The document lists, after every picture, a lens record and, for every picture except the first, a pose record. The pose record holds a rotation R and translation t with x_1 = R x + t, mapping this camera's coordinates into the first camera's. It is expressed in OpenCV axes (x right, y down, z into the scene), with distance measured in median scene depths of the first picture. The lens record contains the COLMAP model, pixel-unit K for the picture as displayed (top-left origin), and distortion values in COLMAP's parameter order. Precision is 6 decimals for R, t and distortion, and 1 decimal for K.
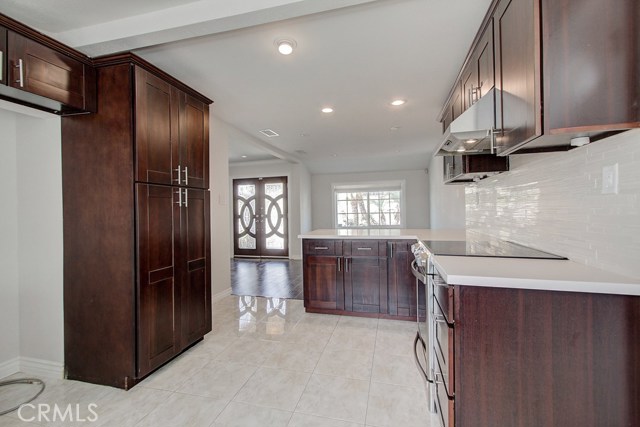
lens RADIAL K [[289.7, 0, 317.3], [0, 289.7, 211.1], [0, 0, 1]] dist [0.004699, 0.000489]
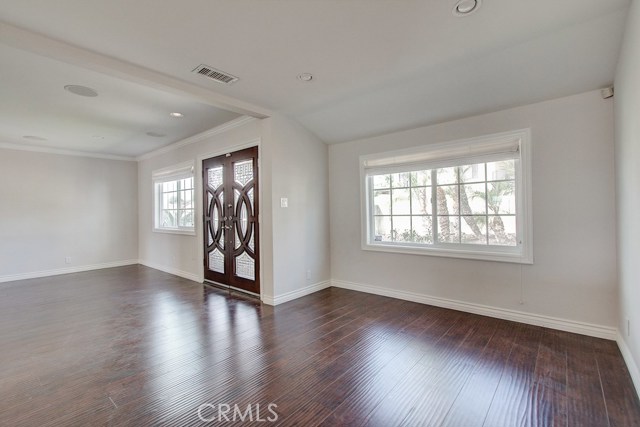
lens RADIAL K [[289.7, 0, 319.6], [0, 289.7, 209.0], [0, 0, 1]] dist [0.004699, 0.000489]
pose [[0.893493, 0.003041, -0.449067, 0.231480], [-0.002537, 0.999995, 0.001725, -0.003842], [0.449070, -0.000402, 0.893497, 0.550064]]
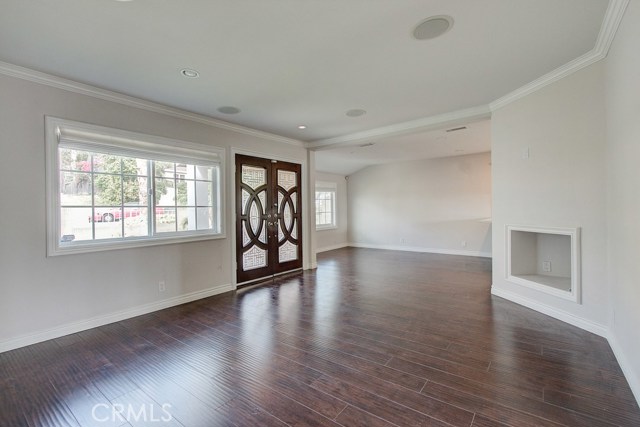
lens RADIAL K [[289.7, 0, 321.5], [0, 289.7, 212.4], [0, 0, 1]] dist [0.004699, 0.000489]
pose [[0.393727, 0.002731, 0.919223, -0.770506], [0.009316, 0.999932, -0.006961, 0.013969], [-0.919180, 0.011305, 0.393675, 0.620615]]
